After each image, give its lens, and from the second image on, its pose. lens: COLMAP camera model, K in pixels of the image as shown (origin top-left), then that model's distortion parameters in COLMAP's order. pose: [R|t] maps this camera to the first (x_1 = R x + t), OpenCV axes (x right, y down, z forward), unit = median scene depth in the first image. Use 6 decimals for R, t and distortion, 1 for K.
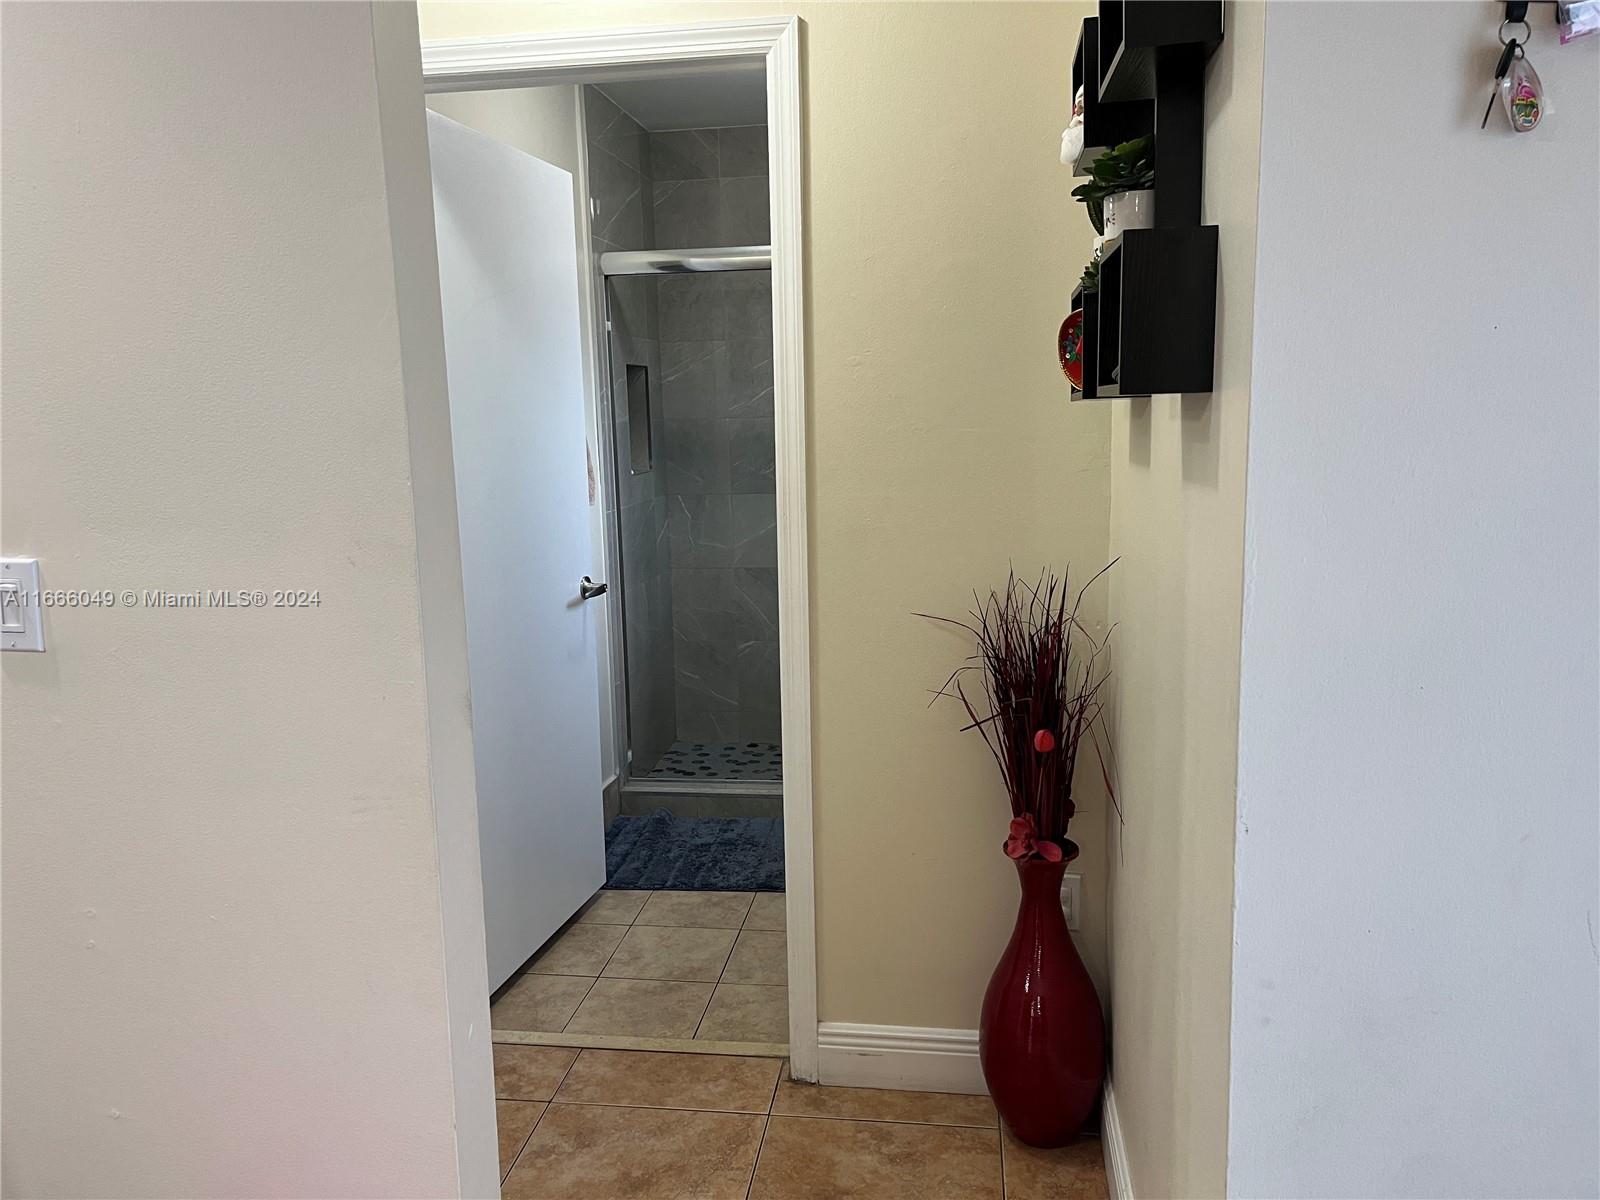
lens RADIAL K [[1214.0, 0, 792.5], [0, 1214.0, 599.4], [0, 0, 1]] dist [0.093621, -0.121962]
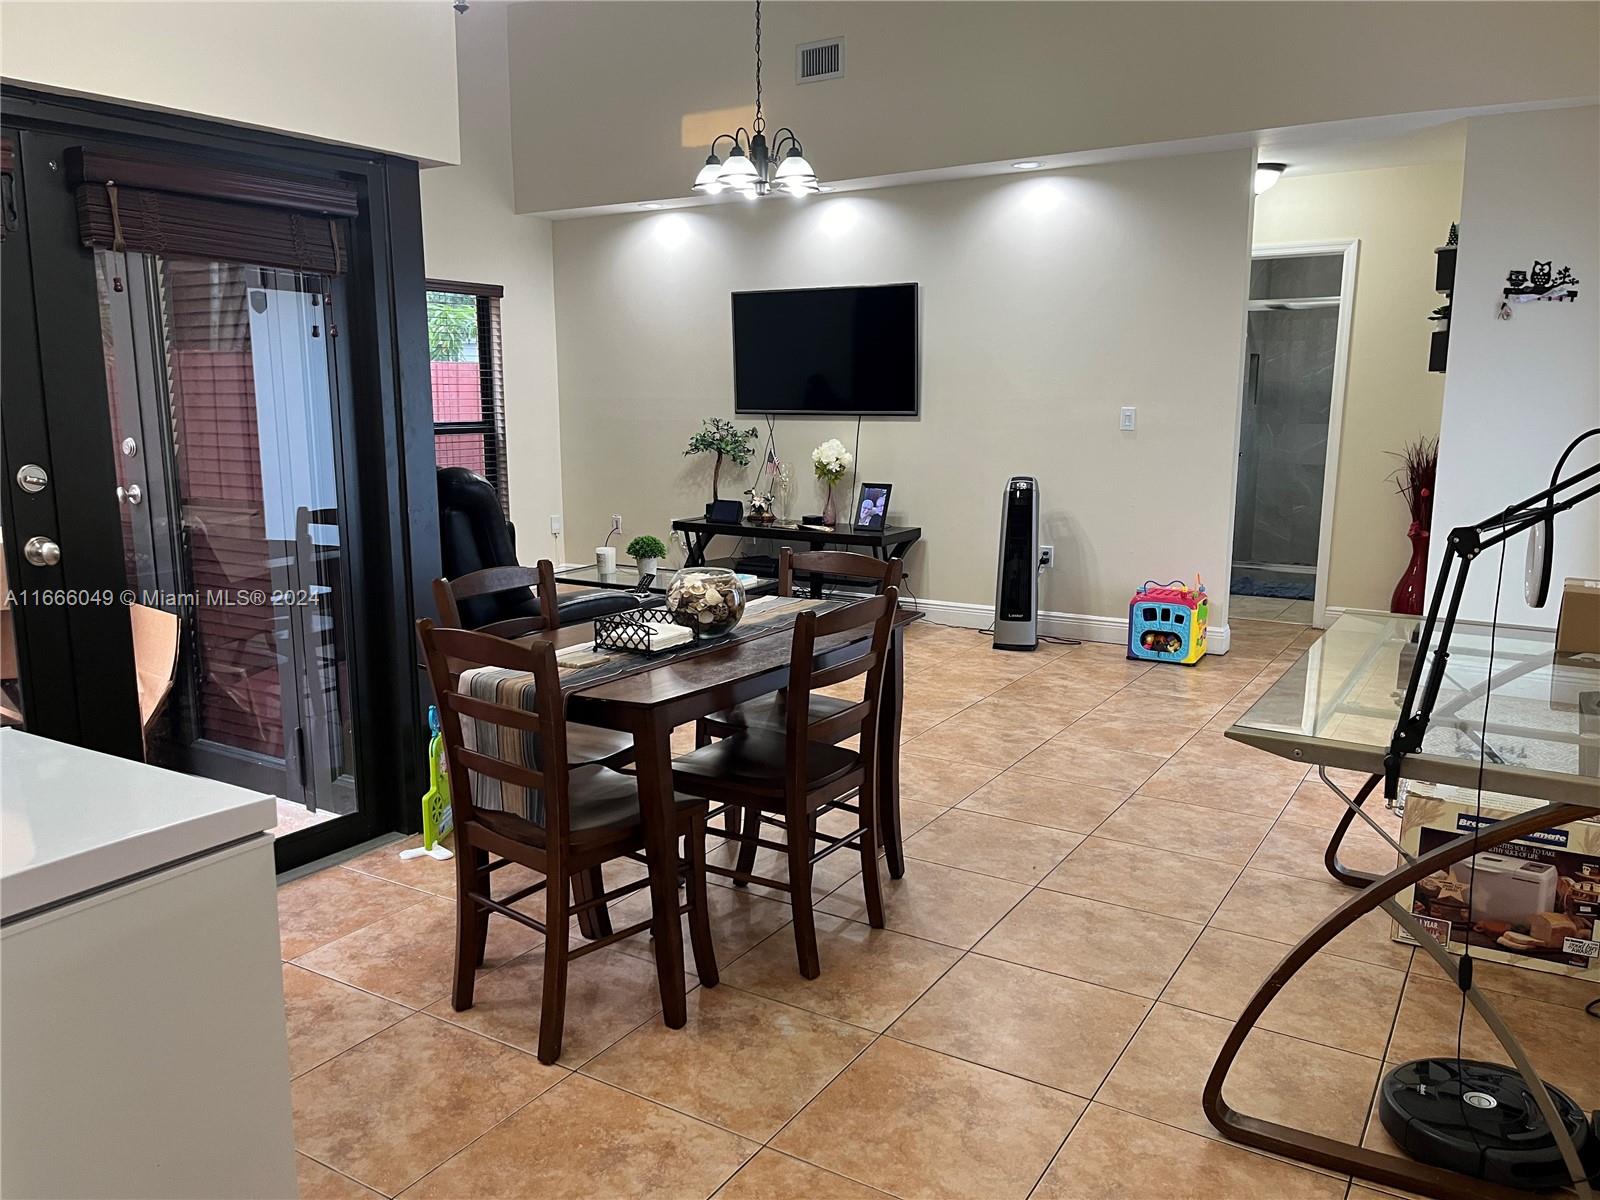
lens RADIAL K [[1214.0, 0, 792.5], [0, 1214.0, 599.4], [0, 0, 1]] dist [0.093621, -0.121962]
pose [[0.914694, 0.098396, -0.391986, 0.004952], [-0.089683, 0.995146, 0.040525, 0.217592], [0.394070, -0.001914, 0.919078, -1.283943]]
